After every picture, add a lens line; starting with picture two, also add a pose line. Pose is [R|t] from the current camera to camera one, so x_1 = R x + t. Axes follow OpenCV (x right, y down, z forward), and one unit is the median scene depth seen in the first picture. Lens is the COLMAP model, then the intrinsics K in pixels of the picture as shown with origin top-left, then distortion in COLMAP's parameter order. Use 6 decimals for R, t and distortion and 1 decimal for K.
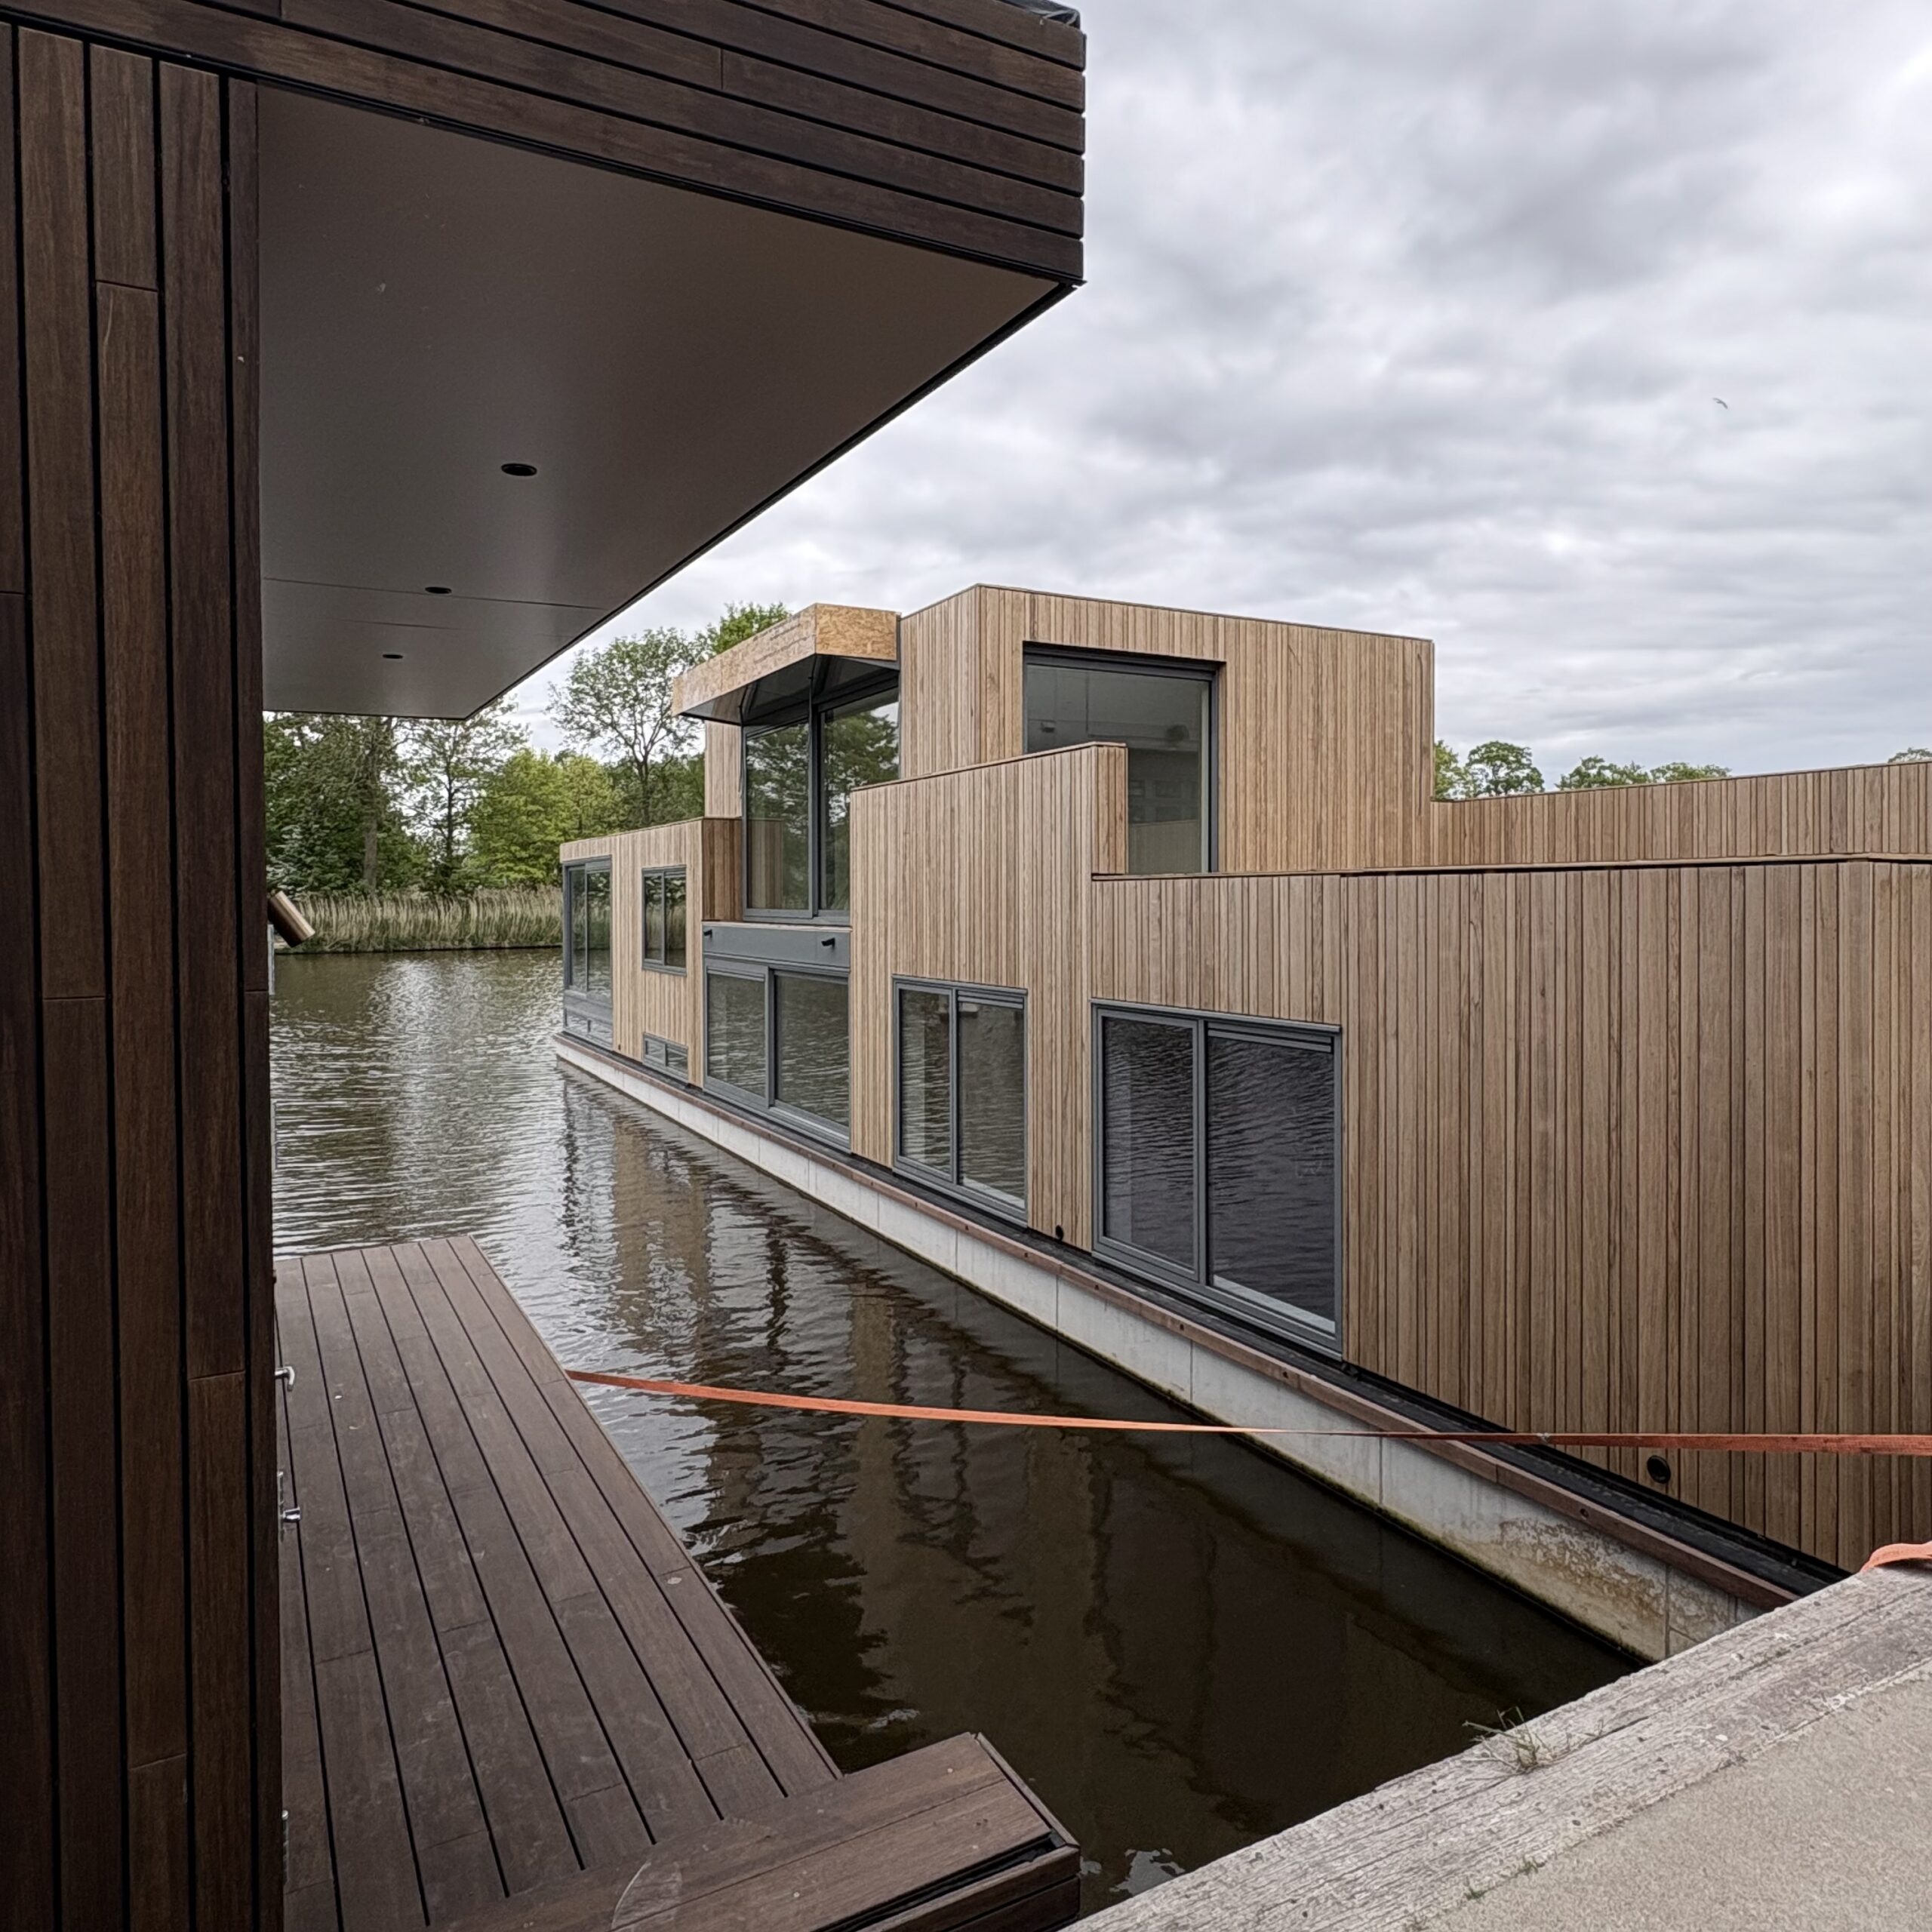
lens RADIAL K [[1322.5, 0, 966.0], [0, 1322.5, 966.0], [0, 0, 1]] dist [-0.001663, -0.000221]
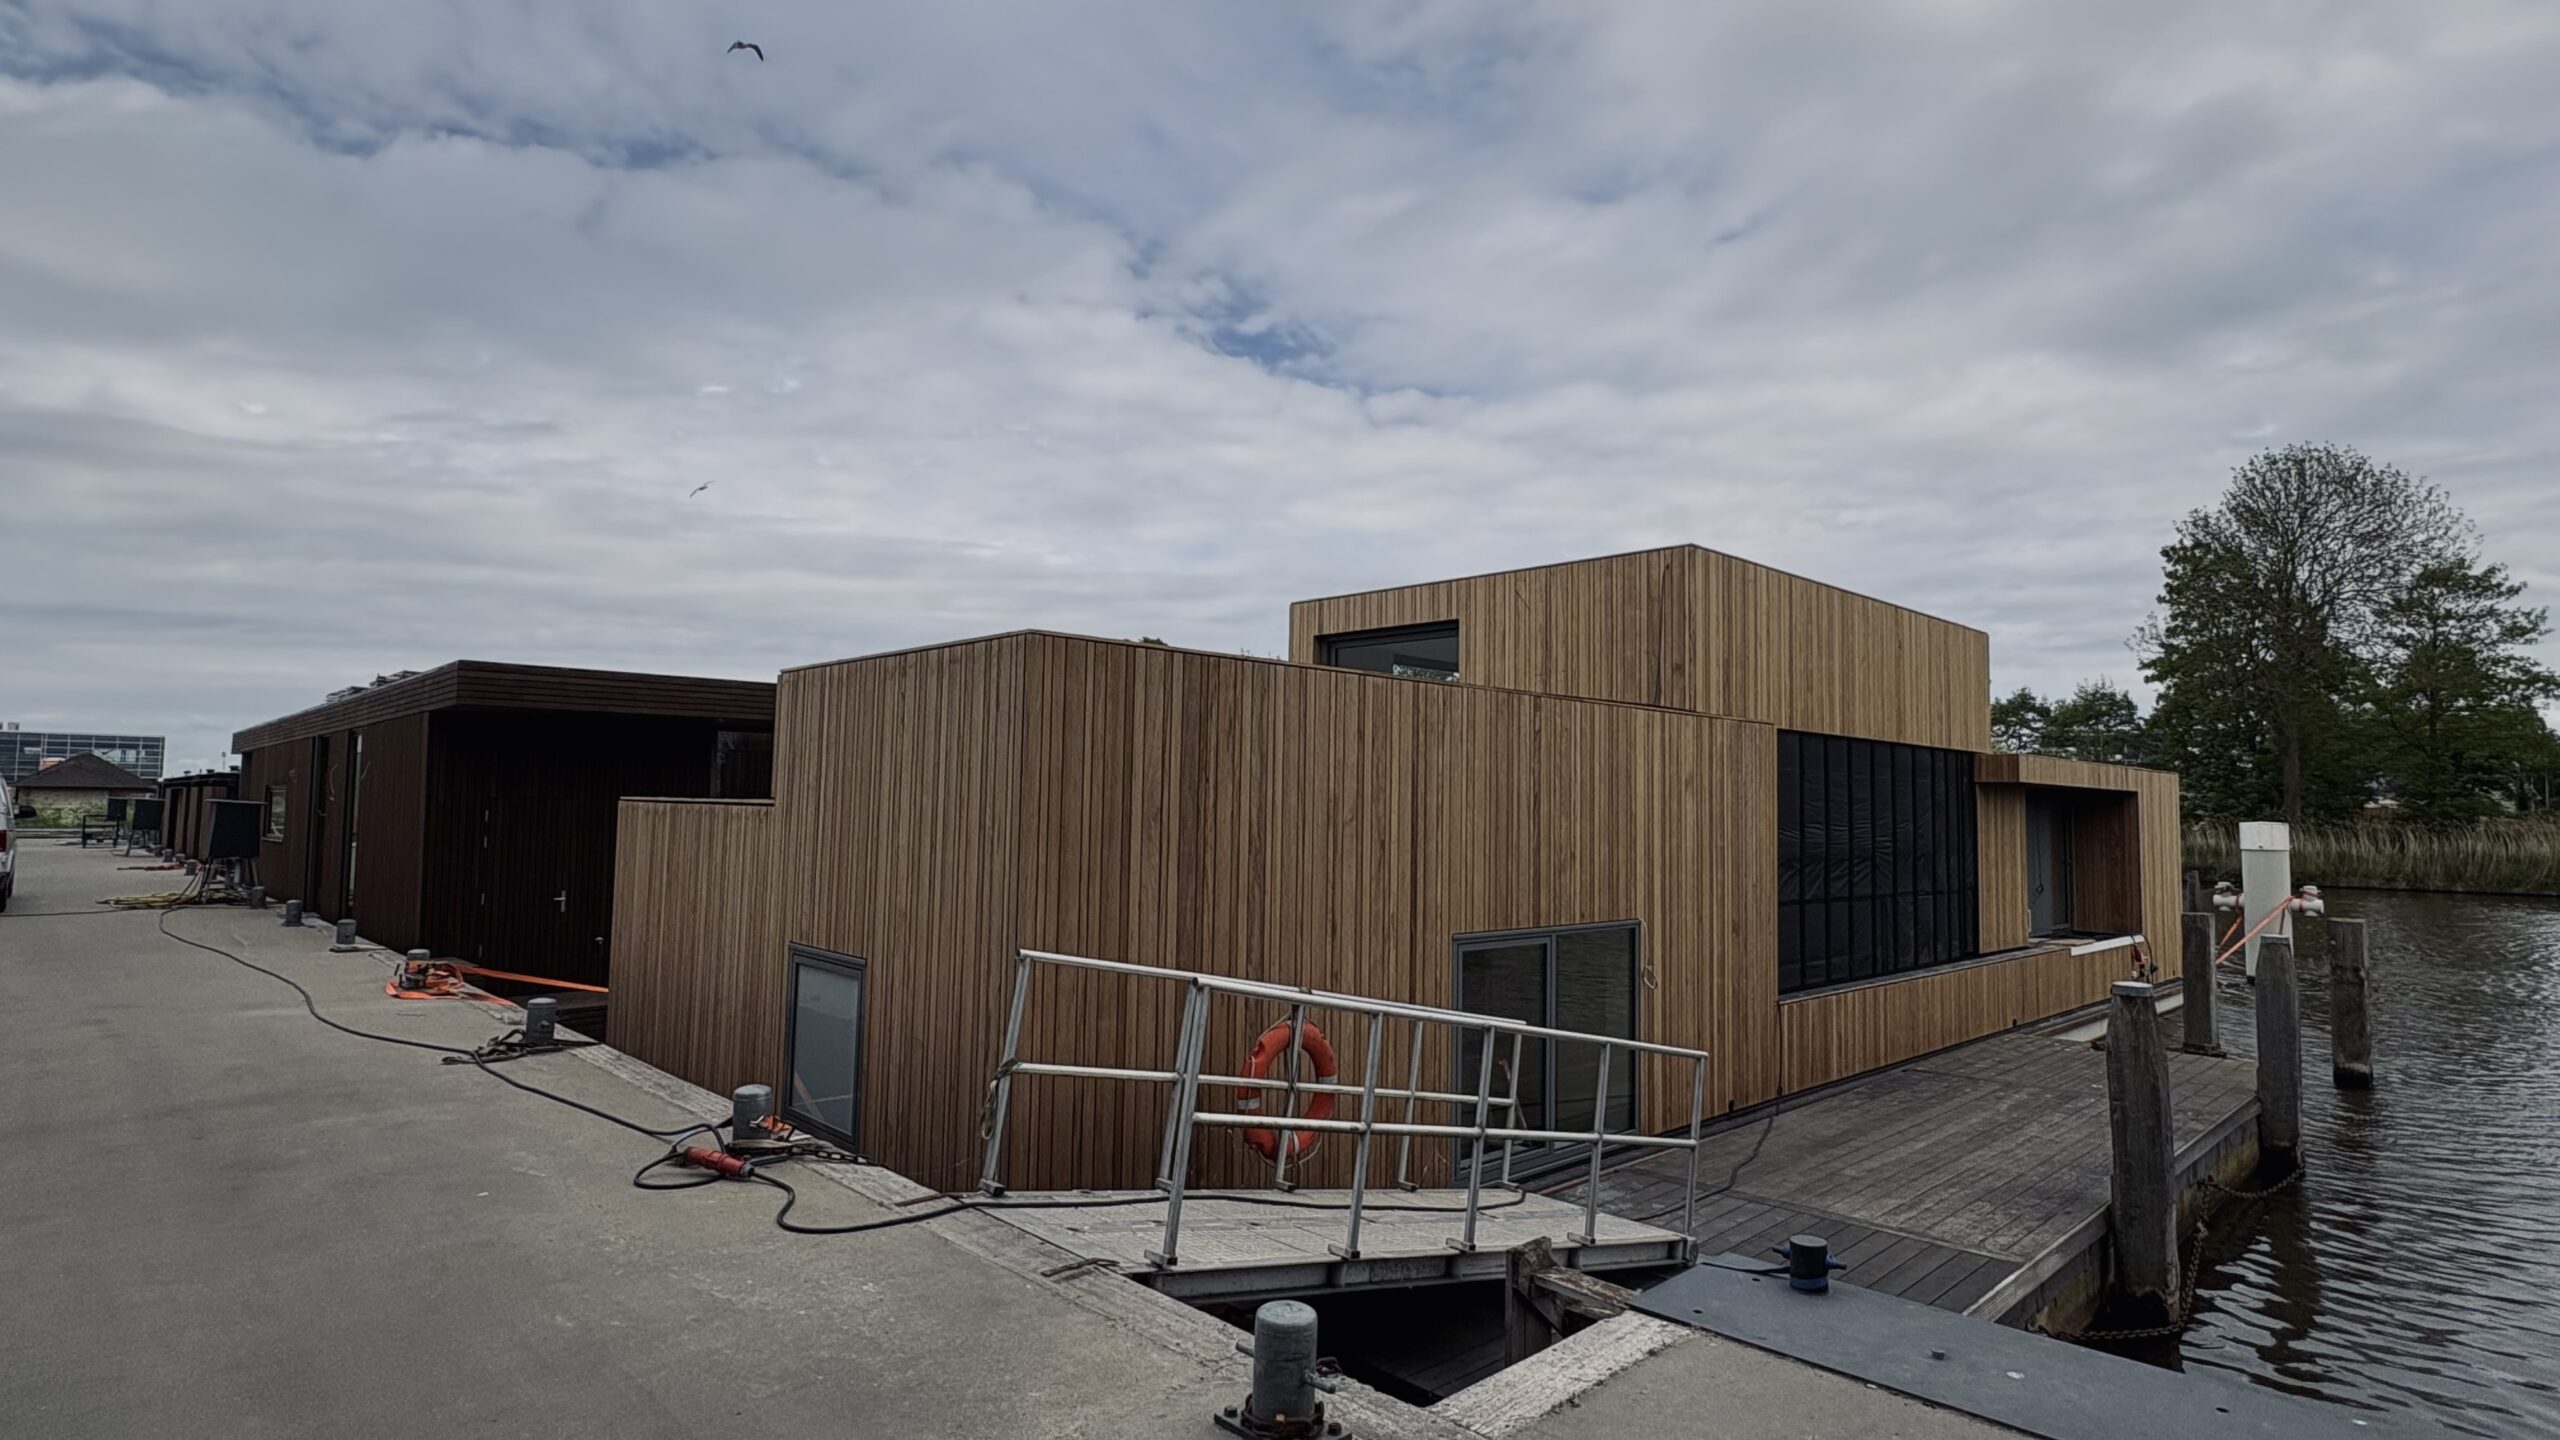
lens RADIAL K [[1286.5, 0, 1280.0], [0, 1286.5, 720.0], [0, 0, 1]] dist [0.000748, 0.000169]
pose [[0.269930, -0.059855, -0.961018, 1.182296], [-0.067251, 0.994457, -0.080827, -0.033901], [0.960529, 0.086447, 0.264408, 0.519340]]
